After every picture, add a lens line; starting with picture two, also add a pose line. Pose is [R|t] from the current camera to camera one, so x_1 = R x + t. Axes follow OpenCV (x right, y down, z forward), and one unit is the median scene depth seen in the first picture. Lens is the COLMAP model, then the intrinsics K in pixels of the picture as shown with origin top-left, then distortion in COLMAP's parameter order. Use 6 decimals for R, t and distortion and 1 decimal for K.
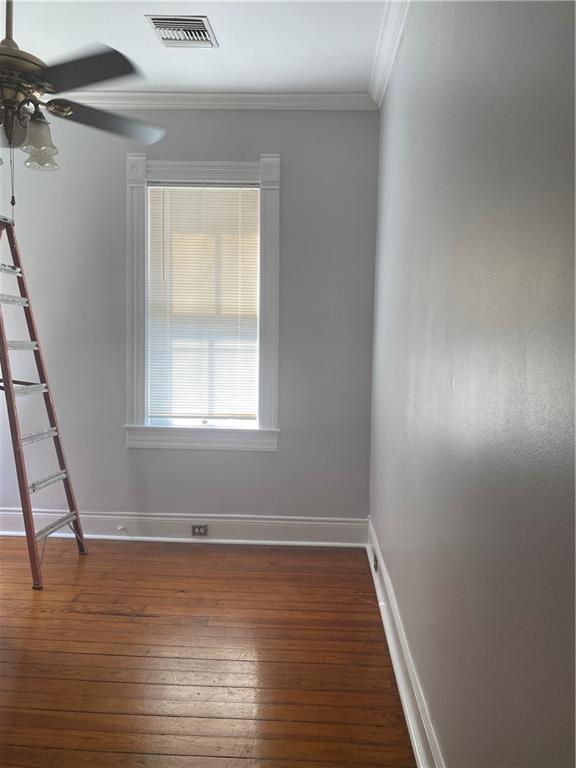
lens RADIAL K [[587.6, 0, 263.0], [0, 587.6, 358.6], [0, 0, 1]] dist [-0.001191, -0.001395]
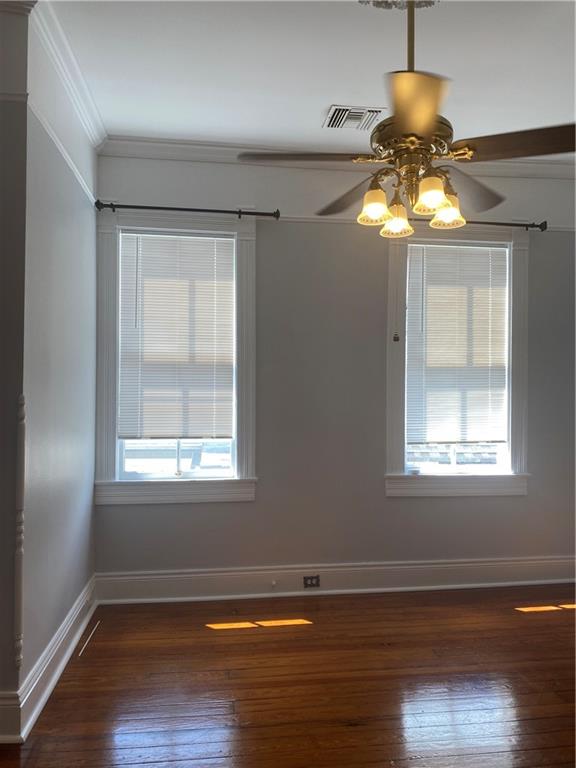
lens RADIAL K [[583.8, 0, 298.0], [0, 583.8, 370.2], [0, 0, 1]] dist [0.029605, -0.003687]
pose [[0.985160, -0.007081, 0.171494, -0.106623], [0.017629, 0.998039, -0.060064, -0.001669], [-0.170733, 0.062196, 0.983352, 0.003469]]
